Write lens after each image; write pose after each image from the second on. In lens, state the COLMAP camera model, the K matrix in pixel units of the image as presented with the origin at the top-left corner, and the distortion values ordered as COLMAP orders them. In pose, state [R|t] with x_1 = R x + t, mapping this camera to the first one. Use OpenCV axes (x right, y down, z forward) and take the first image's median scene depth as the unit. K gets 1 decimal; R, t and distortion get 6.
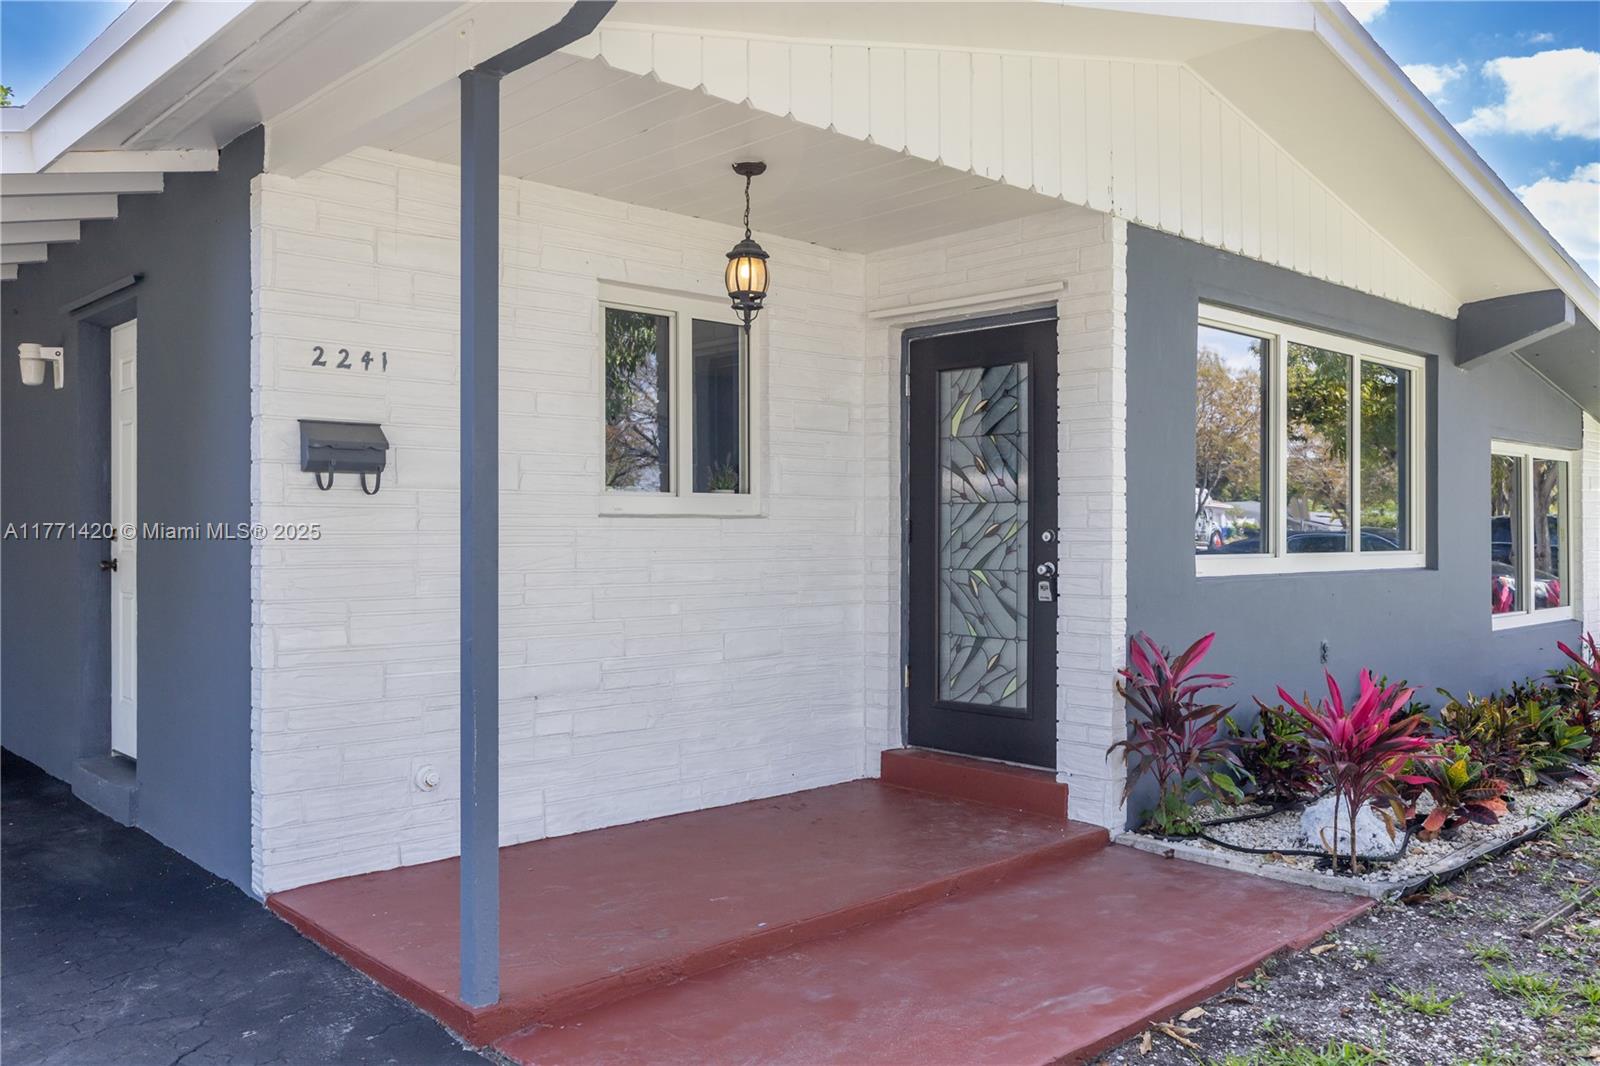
lens RADIAL K [[1268.8, 0, 794.4], [0, 1268.8, 534.6], [0, 0, 1]] dist [-0.009479, -0.001752]
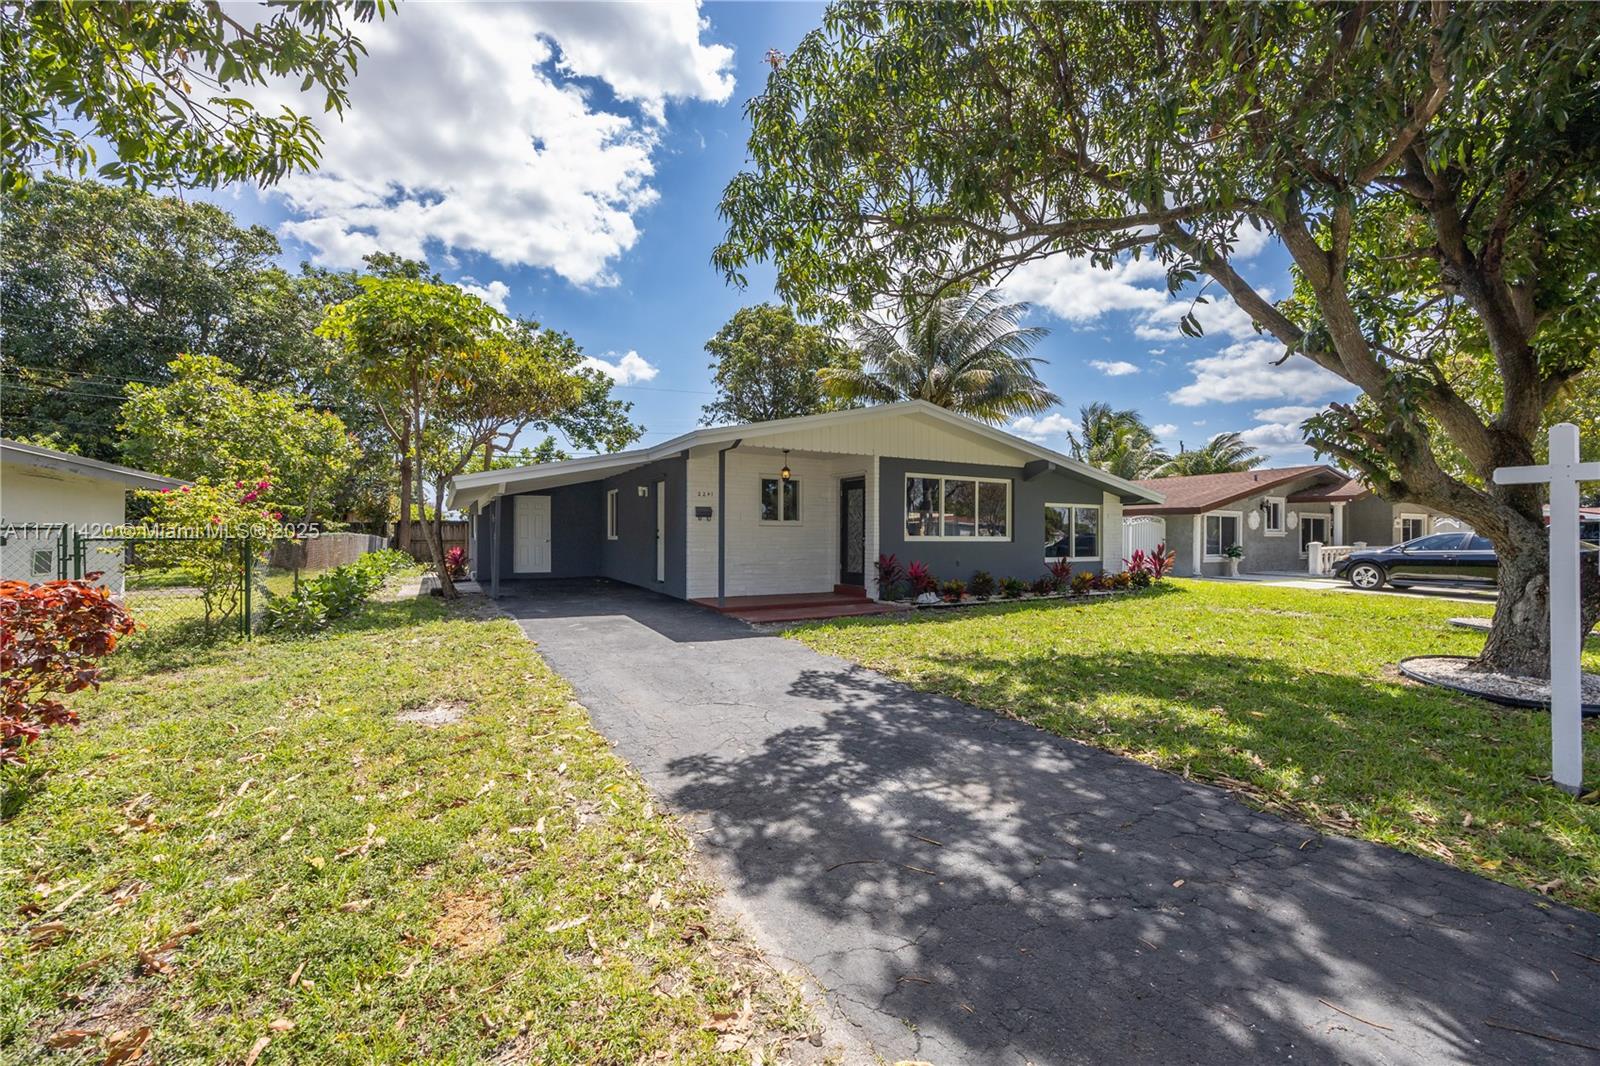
lens RADIAL K [[619.7, 0, 799.9], [0, 619.7, 537.0], [0, 0, 1]] dist [-0.000241, 0.000130]
pose [[0.972179, 0.003625, -0.234212, 0.475303], [-0.003953, 0.999992, -0.000931, 0.025371], [0.234207, 0.001831, 0.972185, -1.046780]]
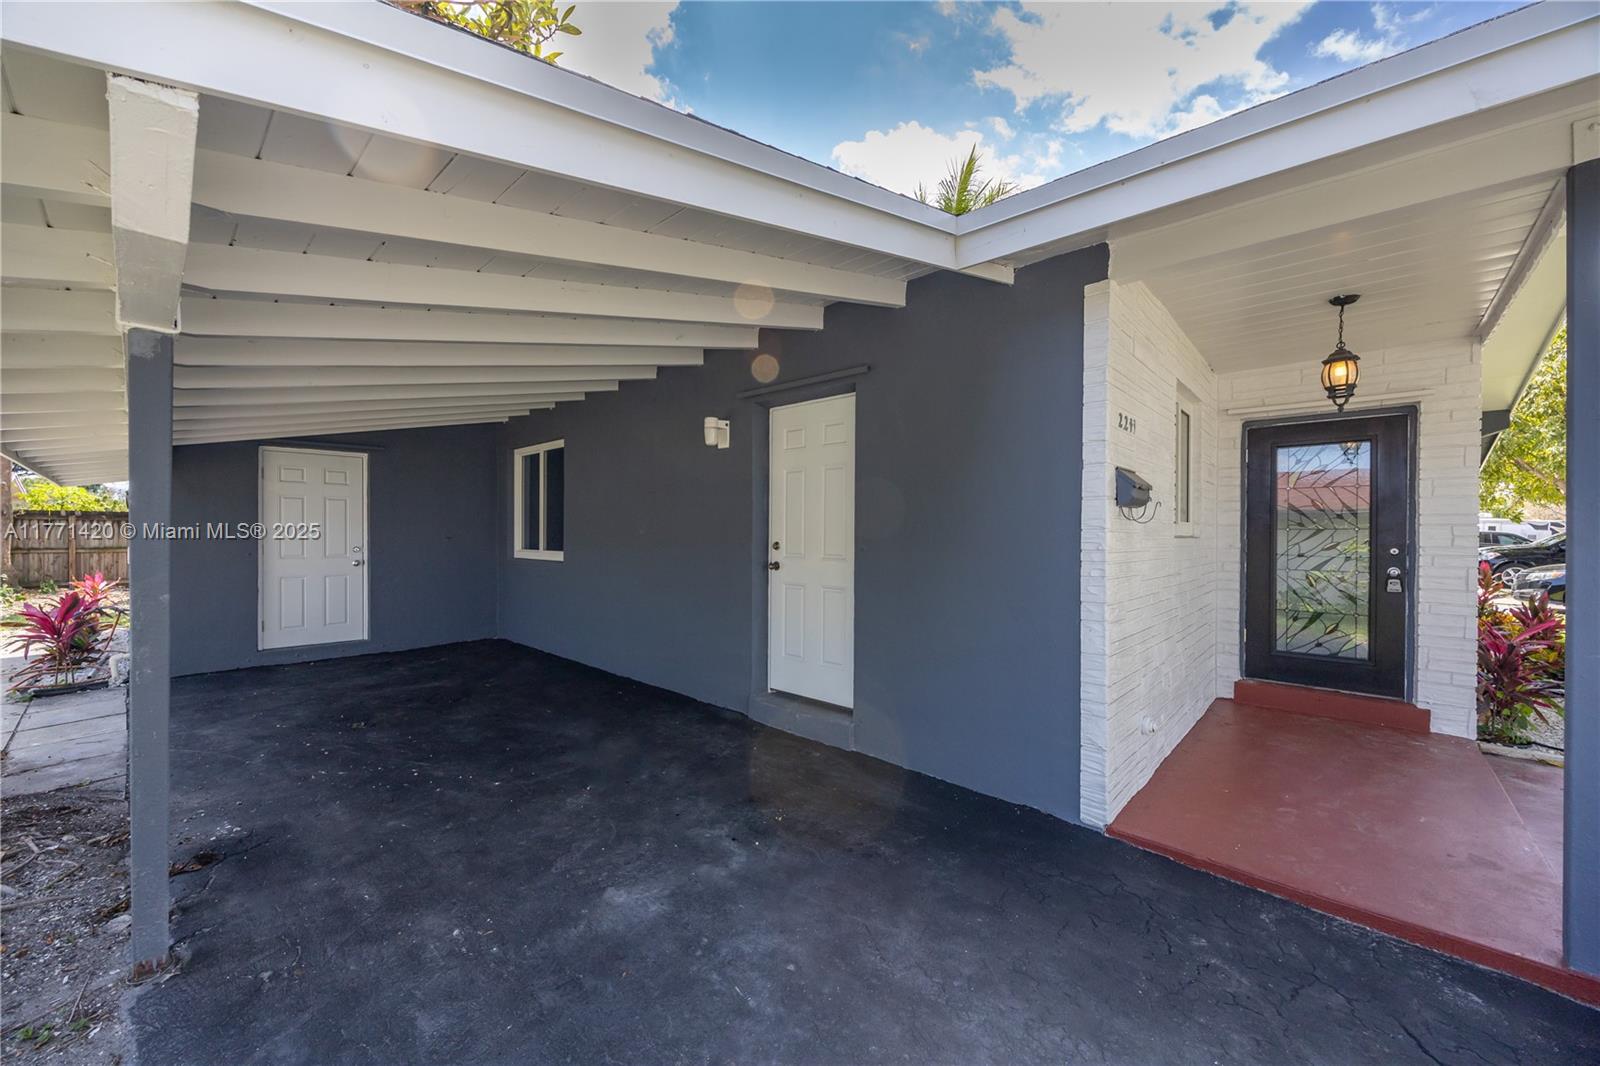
lens RADIAL K [[603.6, 0, 798.3], [0, 603.6, 536.1], [0, 0, 1]] dist [-0.000620, -0.000603]
pose [[0.997610, 0.006888, 0.068756, -0.607023], [-0.006863, 0.999976, -0.000598, -0.011788], [-0.068759, 0.000125, 0.997633, 0.304513]]
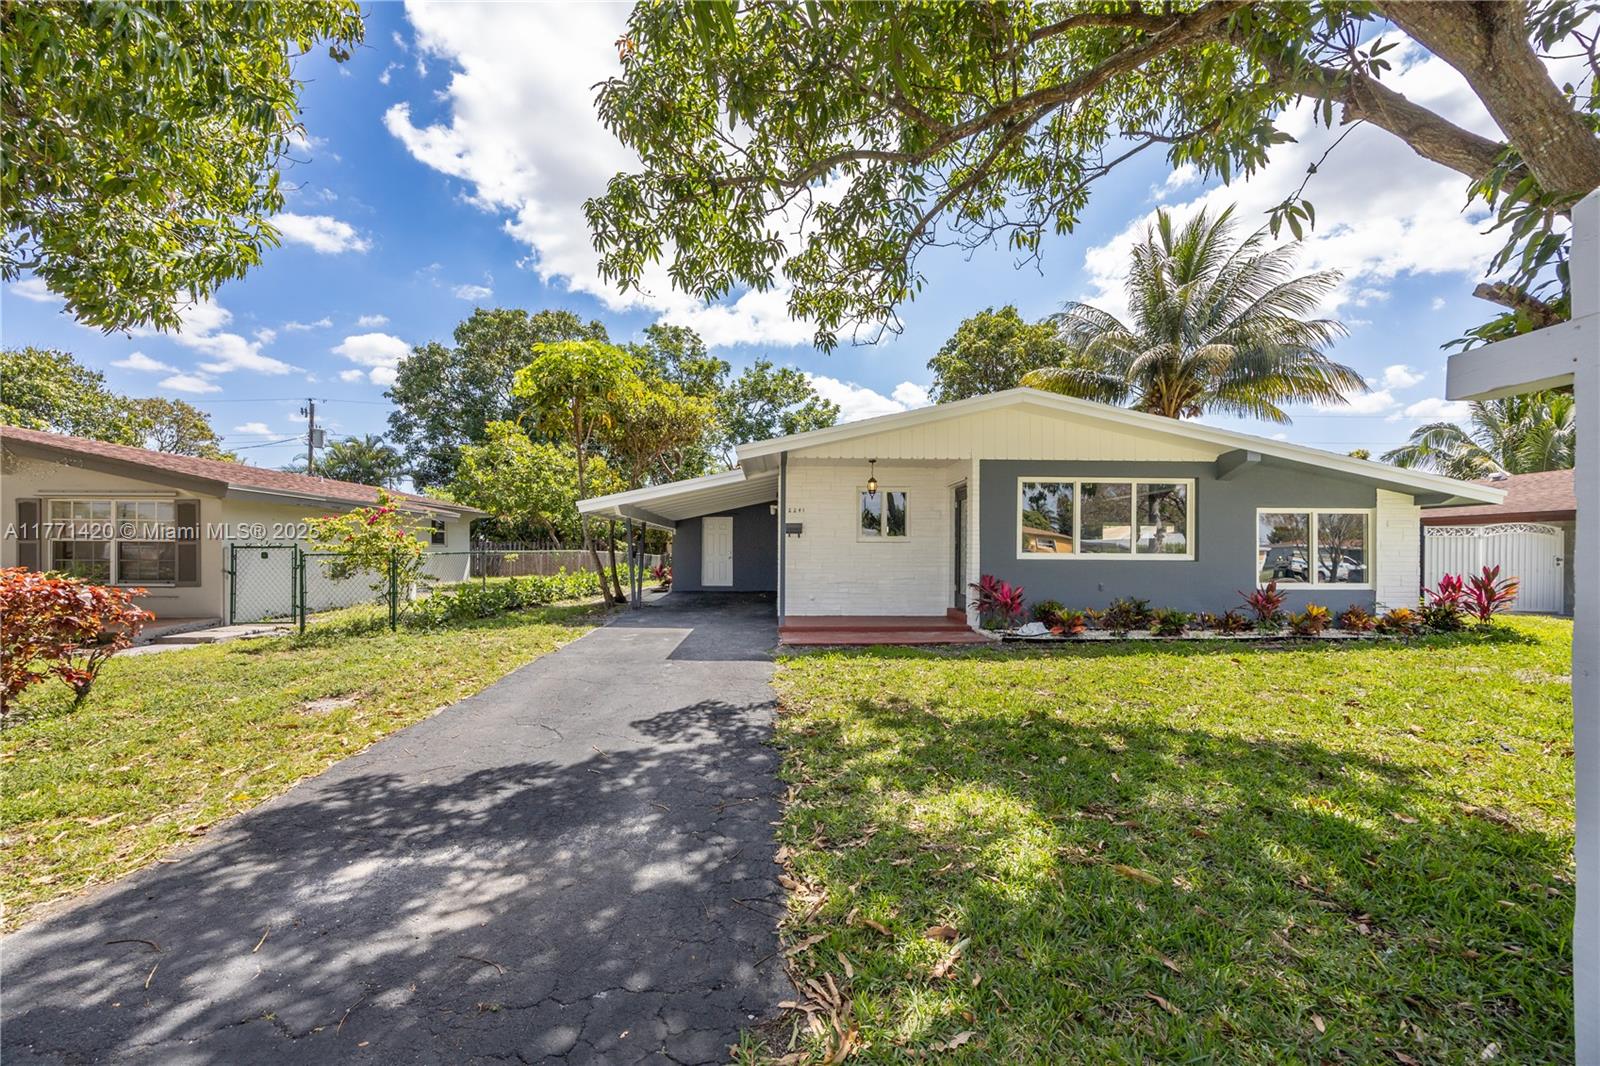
lens RADIAL K [[599.2, 0, 800.2], [0, 599.2, 552.9], [0, 0, 1]] dist [-0.012185, -0.000123]
pose [[0.757222, 0.002960, -0.653151, 0.957436], [-0.005749, 0.999981, -0.002132, 0.025115], [0.653133, 0.005369, 0.757224, -0.607012]]
